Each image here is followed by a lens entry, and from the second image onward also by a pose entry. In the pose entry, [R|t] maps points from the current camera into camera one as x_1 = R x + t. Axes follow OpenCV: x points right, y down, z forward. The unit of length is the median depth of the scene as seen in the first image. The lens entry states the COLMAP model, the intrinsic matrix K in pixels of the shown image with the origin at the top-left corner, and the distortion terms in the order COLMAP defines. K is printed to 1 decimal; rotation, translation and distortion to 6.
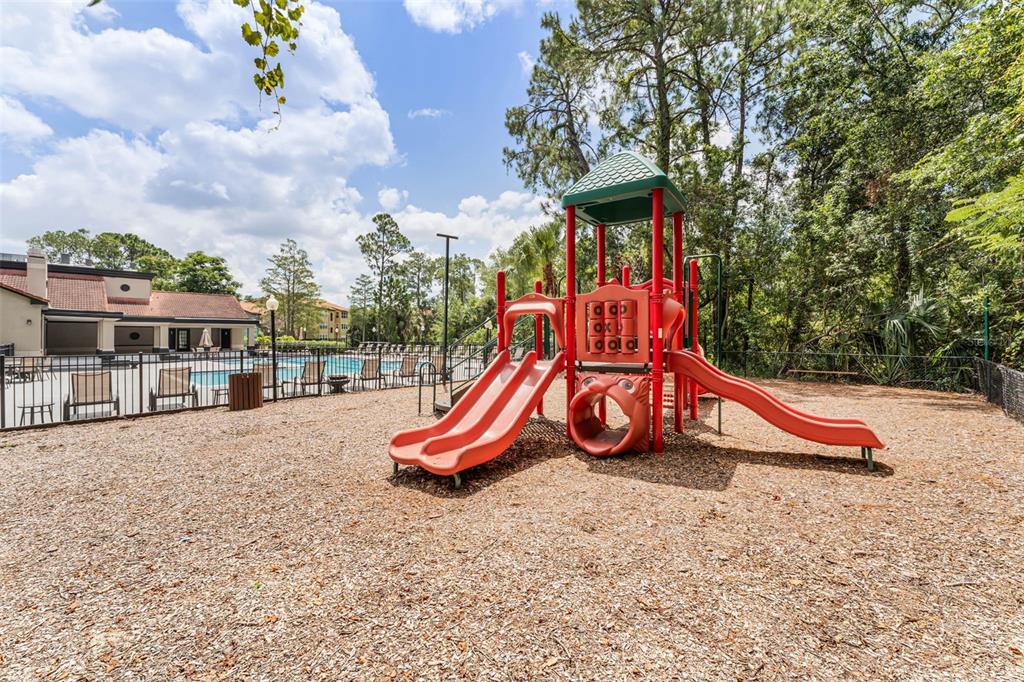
lens RADIAL K [[414.7, 0, 510.1], [0, 414.7, 335.9], [0, 0, 1]] dist [-0.001054, 0.000045]
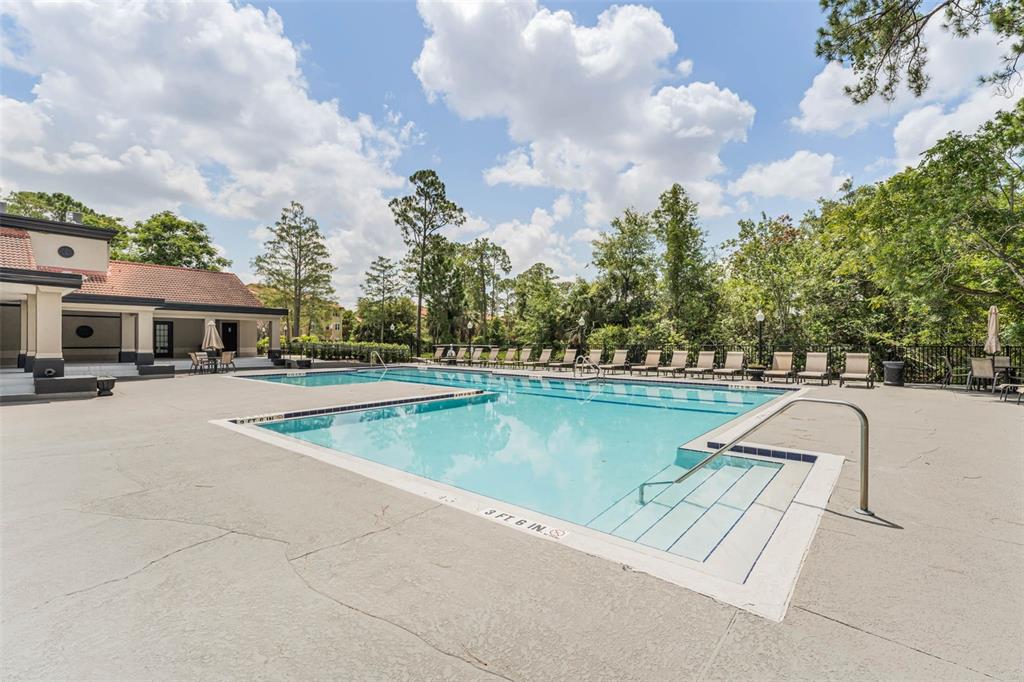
lens RADIAL K [[458.0, 0, 513.9], [0, 458.0, 342.6], [0, 0, 1]] dist [-0.000984, -0.000082]
pose [[0.998571, 0.010830, 0.052329, -0.204729], [-0.011067, 0.999930, 0.004236, 0.004504], [-0.052279, -0.004809, 0.998621, 0.197512]]
